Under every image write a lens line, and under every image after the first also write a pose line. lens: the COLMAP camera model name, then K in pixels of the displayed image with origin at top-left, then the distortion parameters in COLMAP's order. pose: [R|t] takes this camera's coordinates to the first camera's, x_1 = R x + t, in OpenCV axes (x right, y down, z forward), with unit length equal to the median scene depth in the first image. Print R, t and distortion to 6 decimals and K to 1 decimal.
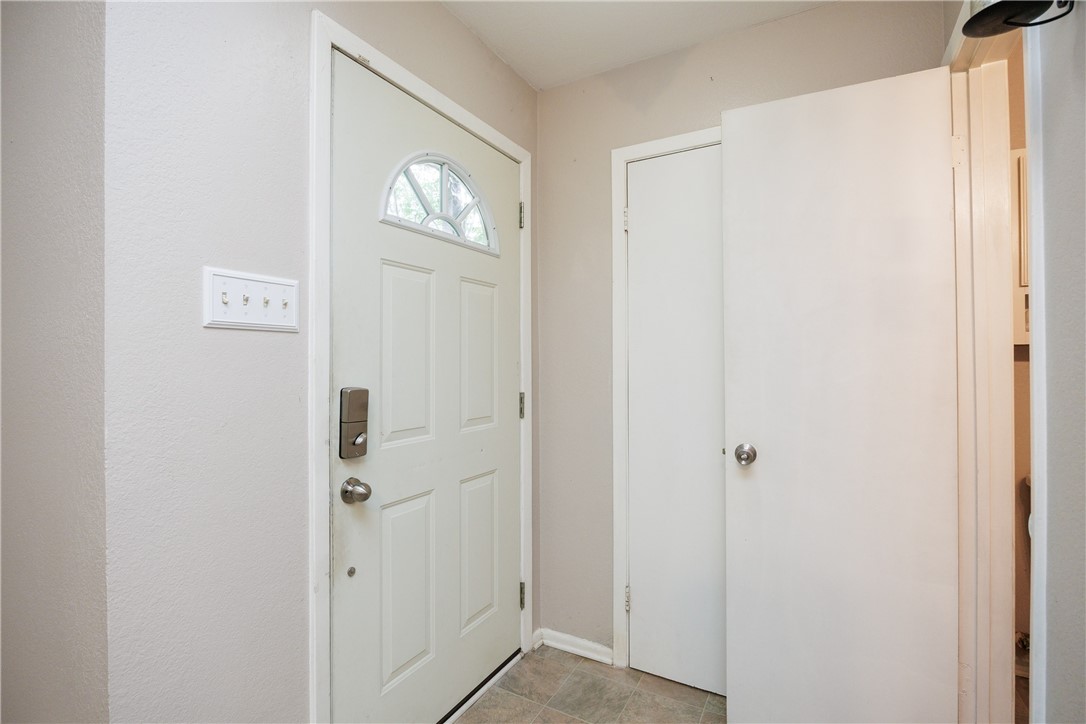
lens RADIAL K [[503.9, 0, 542.8], [0, 503.9, 363.1], [0, 0, 1]] dist [-0.019097, 0.001975]
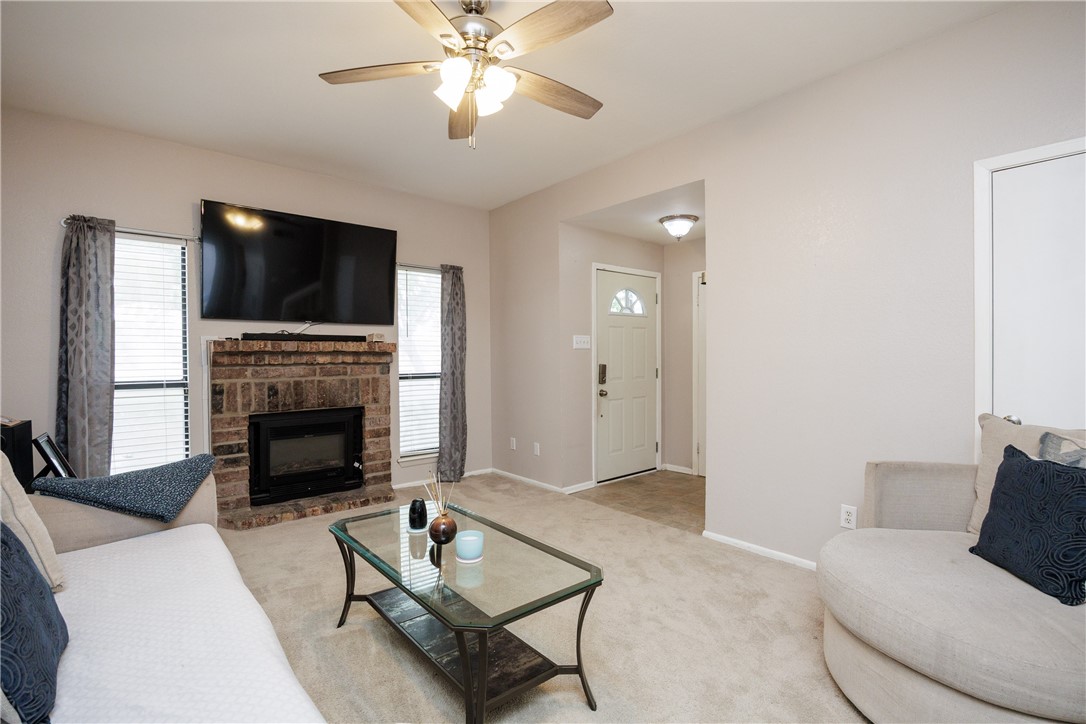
lens RADIAL K [[503.9, 0, 545.0], [0, 503.9, 362.2], [0, 0, 1]] dist [-0.019097, 0.001975]
pose [[0.942436, 0.002604, -0.334376, 0.354684], [0.003308, 0.999848, 0.017109, -0.022485], [0.334370, -0.017230, 0.942284, -2.047765]]
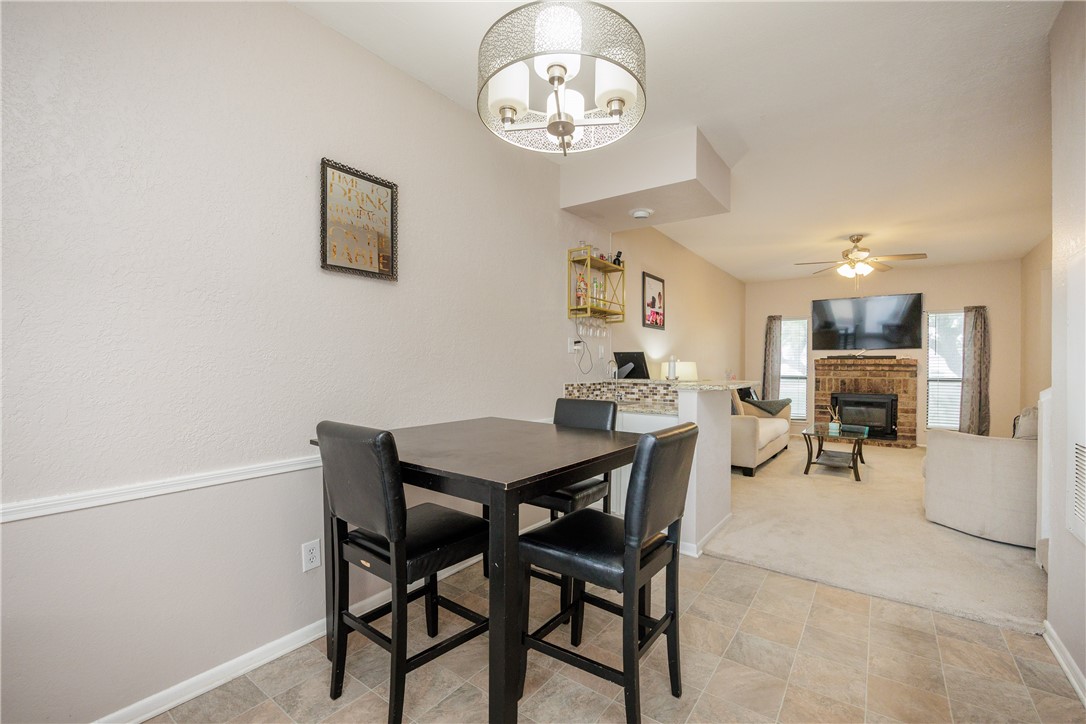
lens RADIAL K [[469.2, 0, 546.5], [0, 469.2, 368.2], [0, 0, 1]] dist [-0.003105, -0.000181]
pose [[-0.101982, 0.006116, -0.994767, 3.479070], [-0.003108, 0.999974, 0.006467, -0.016716], [0.994781, 0.003751, -0.101960, -2.764453]]
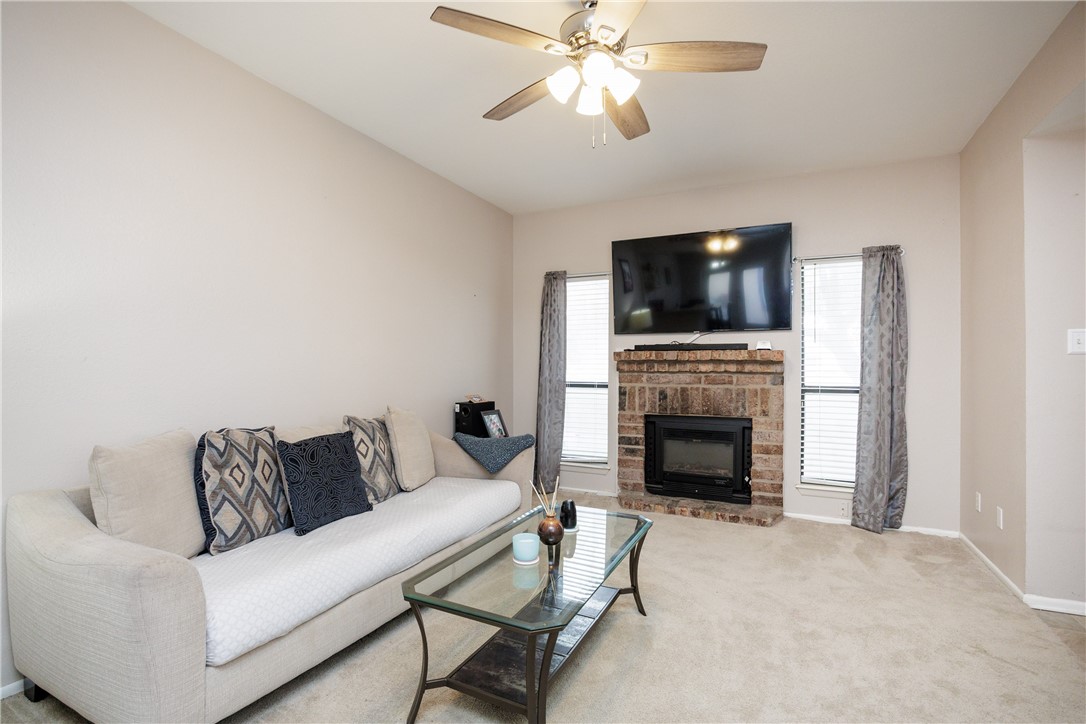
lens RADIAL K [[503.9, 0, 539.7], [0, 503.9, 365.7], [0, 0, 1]] dist [-0.019097, 0.001975]
pose [[0.063340, 0.002788, -0.997988, 1.019244], [0.000539, 0.999996, 0.002828, -0.015767], [0.997992, -0.000717, 0.063338, -1.025292]]
